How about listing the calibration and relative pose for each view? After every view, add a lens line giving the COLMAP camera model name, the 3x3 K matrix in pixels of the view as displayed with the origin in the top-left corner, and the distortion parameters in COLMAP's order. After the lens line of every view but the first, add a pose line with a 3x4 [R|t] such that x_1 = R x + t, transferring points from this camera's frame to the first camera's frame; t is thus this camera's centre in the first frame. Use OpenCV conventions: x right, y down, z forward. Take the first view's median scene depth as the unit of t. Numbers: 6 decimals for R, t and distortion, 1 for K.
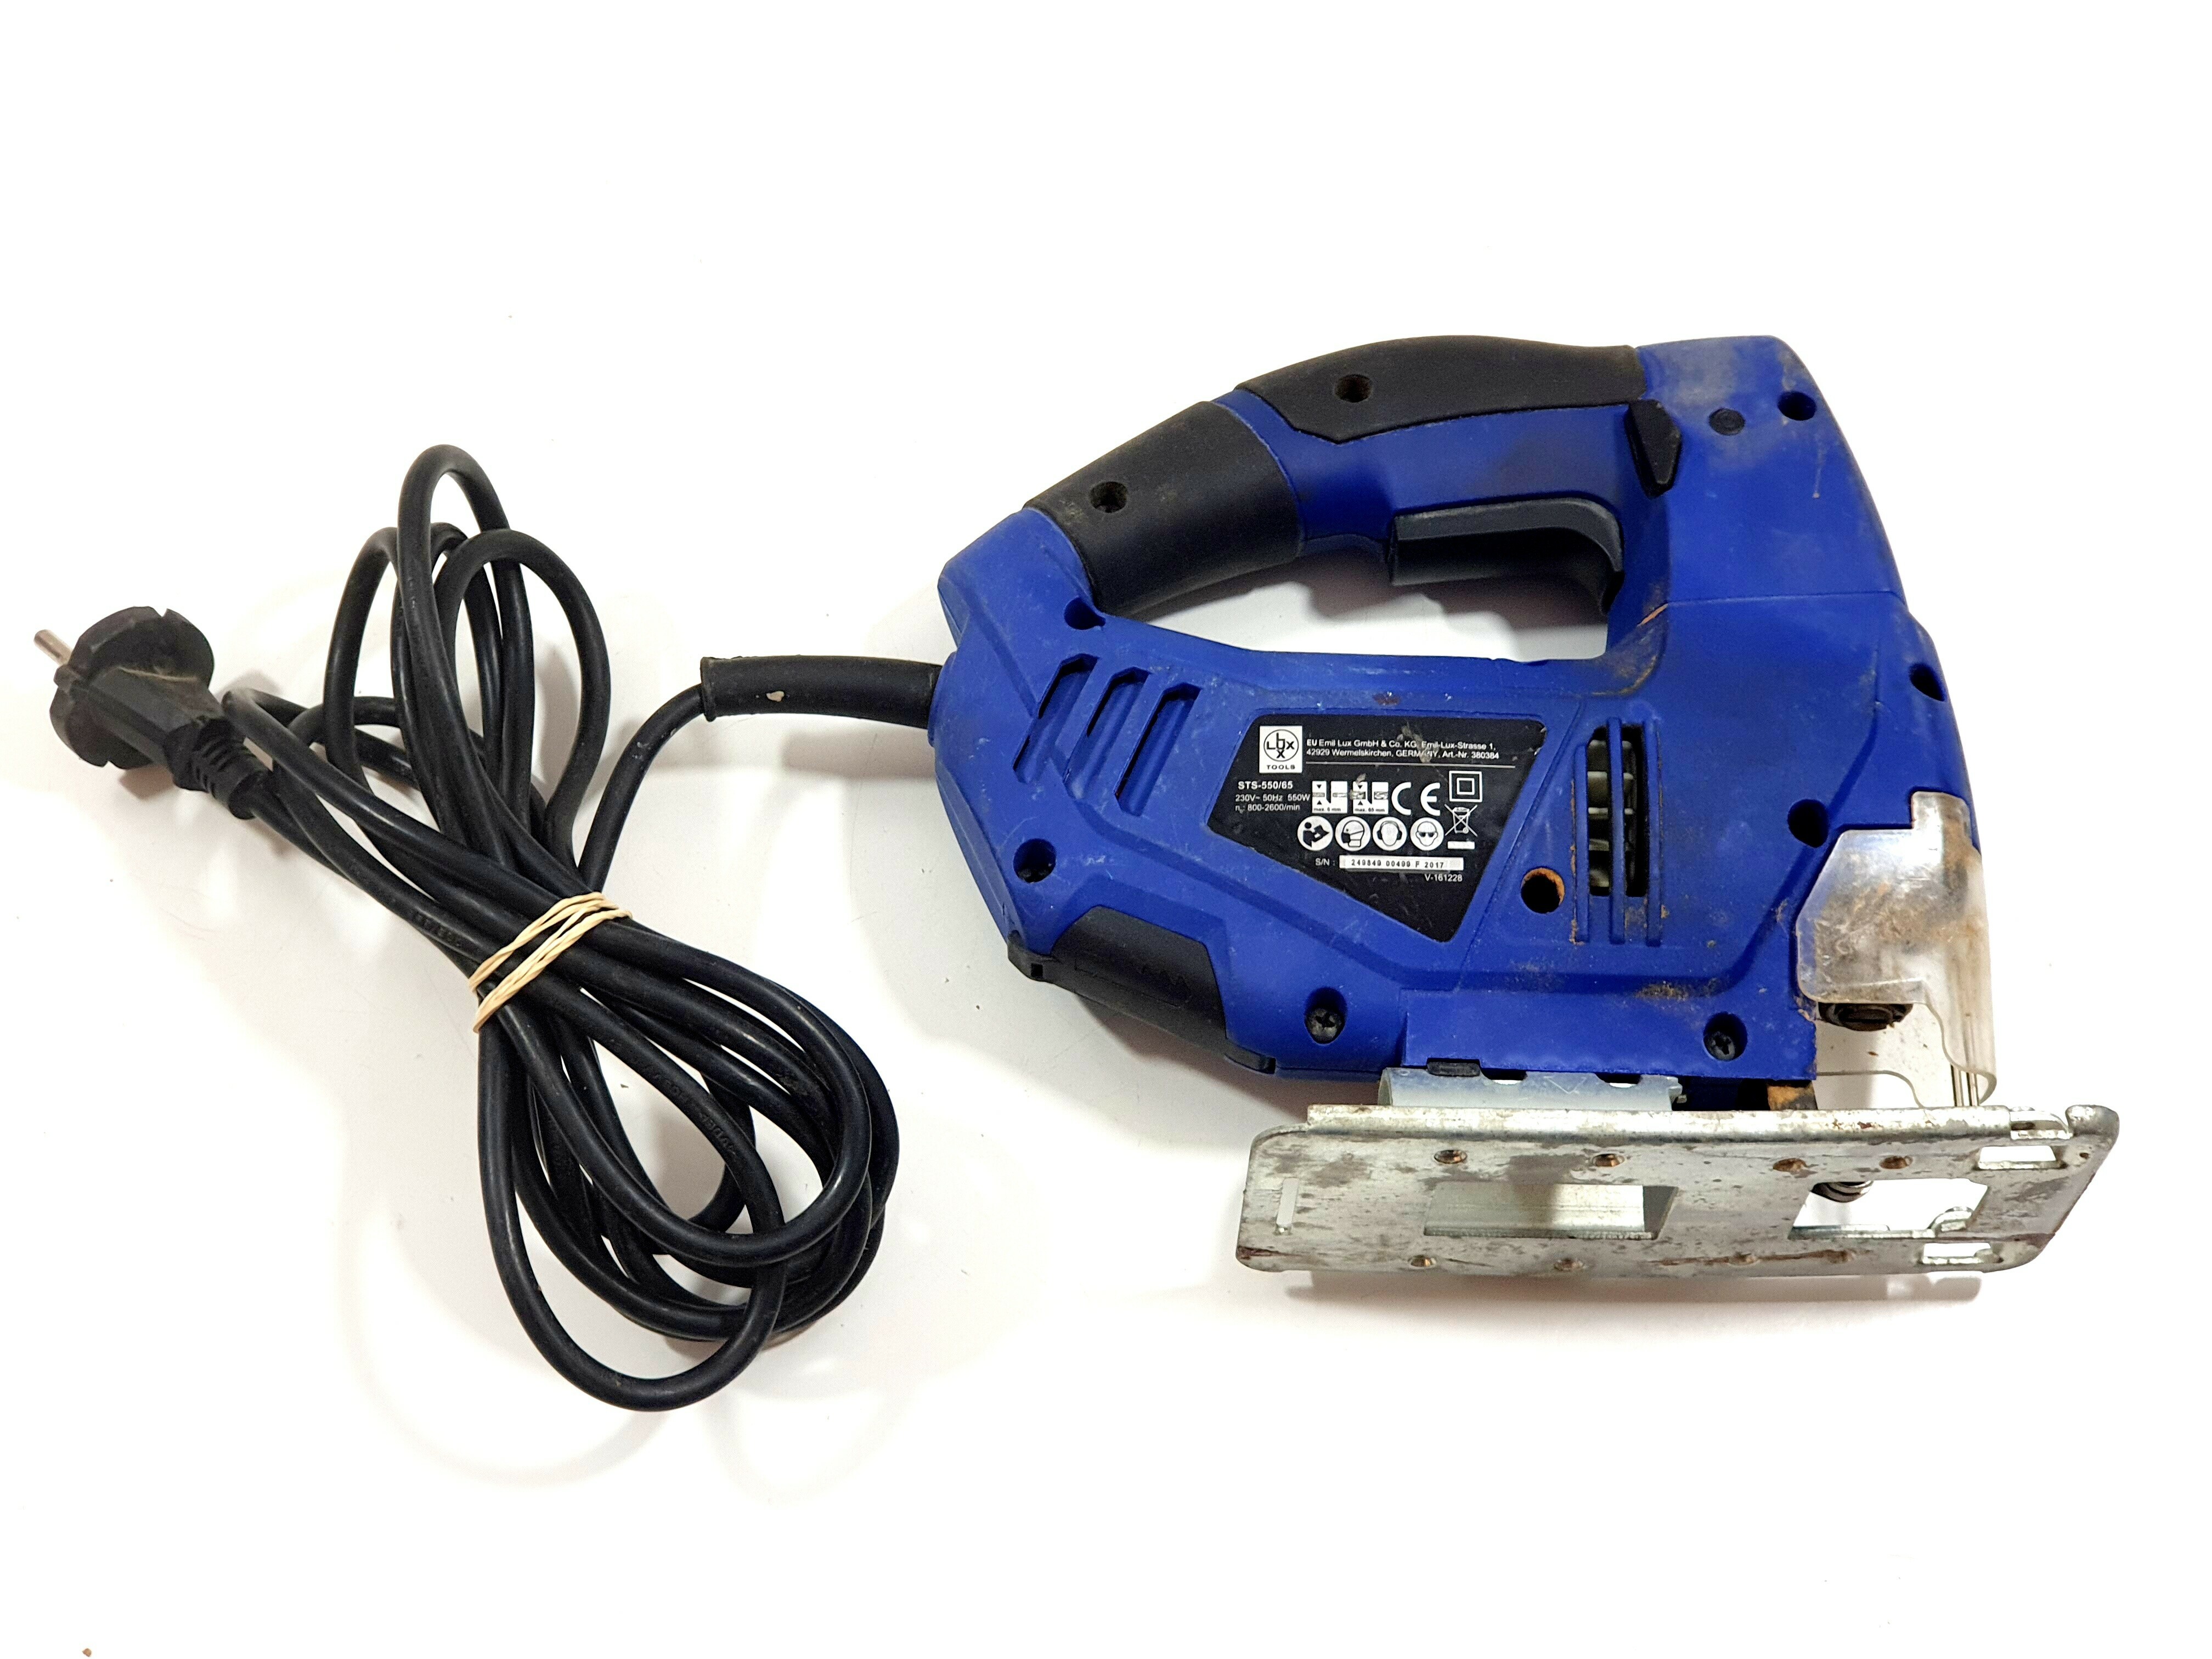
lens RADIAL K [[3324.7, 0, 1114.6], [0, 3324.7, 829.0], [0, 0, 1]] dist [0.270409, 0.000000]
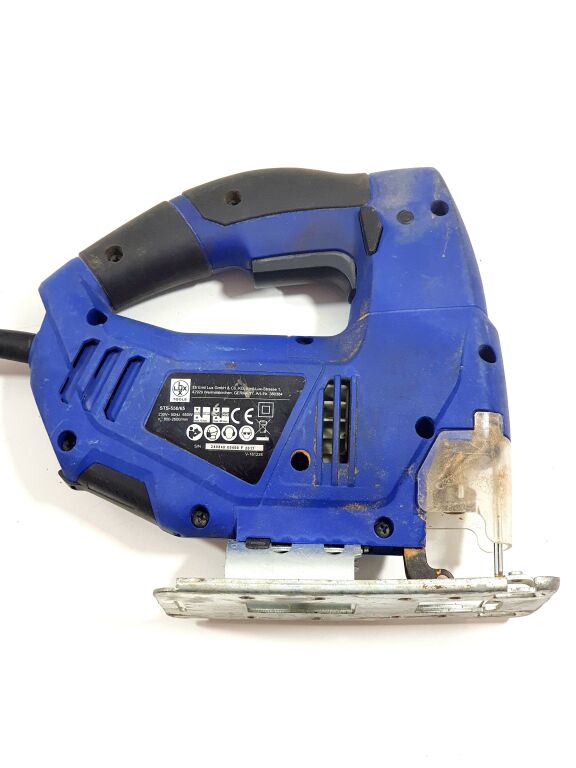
lens RADIAL K [[1154.3, 0, 281.1], [0, 1154.3, 381.8], [0, 0, 1]] dist [0.270409, 0.000000]
pose [[0.998942, 0.003707, -0.045839, 0.146932], [0.004260, 0.985000, 0.172500, -0.155352], [0.045791, -0.172513, 0.983942, 0.275567]]
